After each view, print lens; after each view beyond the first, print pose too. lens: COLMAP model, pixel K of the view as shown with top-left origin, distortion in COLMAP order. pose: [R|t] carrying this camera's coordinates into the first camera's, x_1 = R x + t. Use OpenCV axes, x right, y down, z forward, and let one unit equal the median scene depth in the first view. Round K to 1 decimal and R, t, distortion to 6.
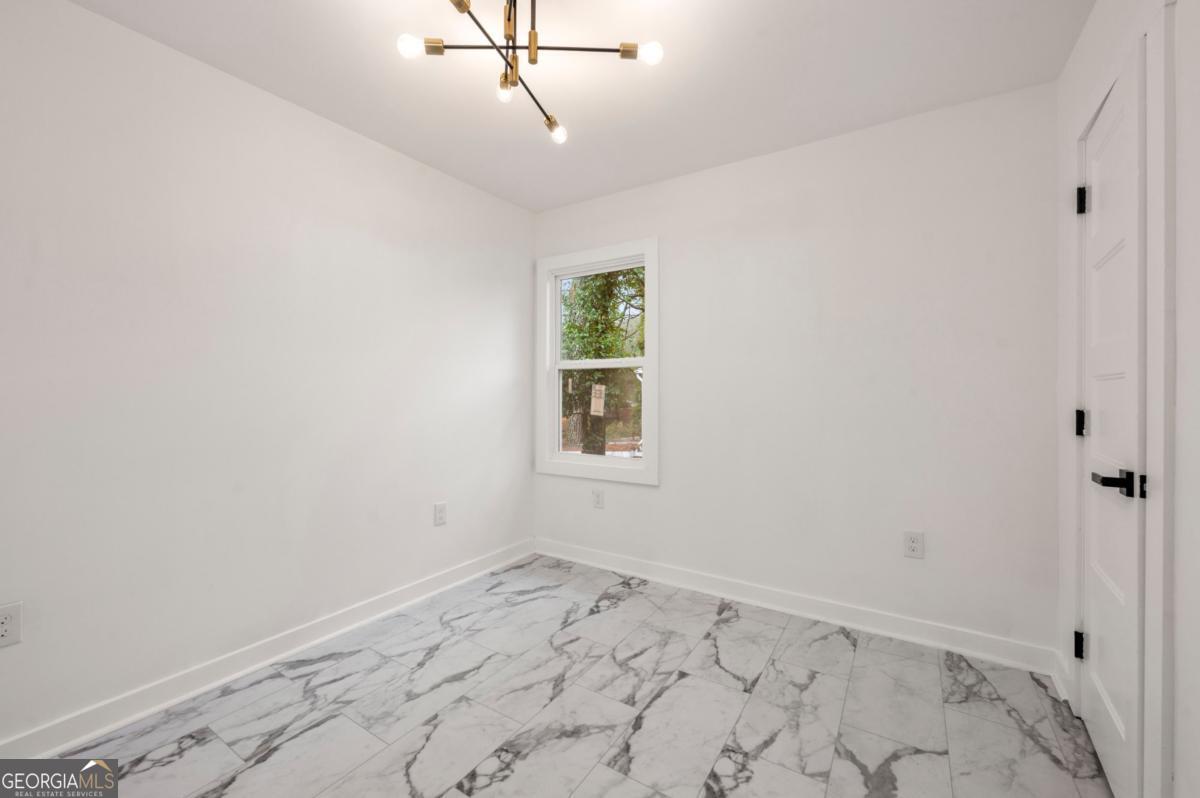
lens RADIAL K [[484.7, 0, 603.8], [0, 484.7, 399.4], [0, 0, 1]] dist [0.012094, 0.000518]
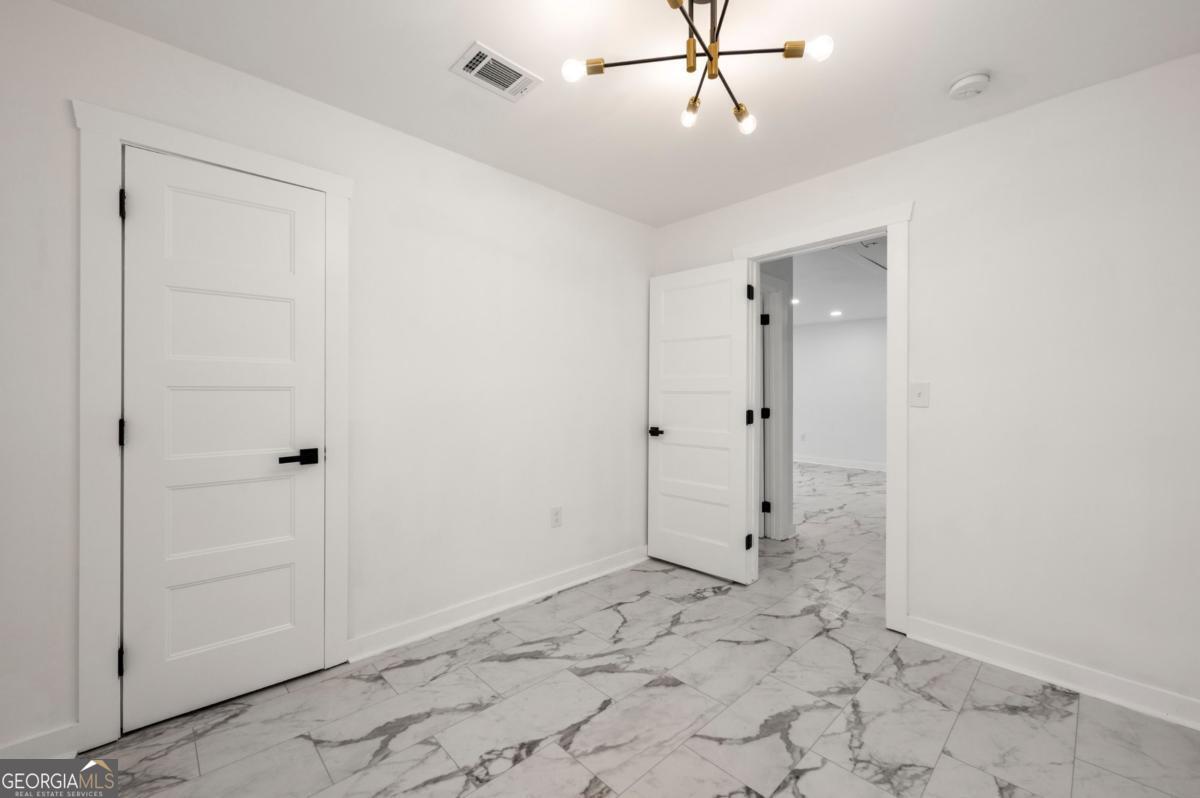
lens RADIAL K [[484.7, 0, 610.5], [0, 484.7, 392.7], [0, 0, 1]] dist [0.012094, 0.000518]
pose [[-0.973682, -0.005056, 0.227854, -0.209428], [-0.003556, 0.999969, 0.006995, -0.041381], [-0.227882, 0.006001, -0.973670, 1.951174]]
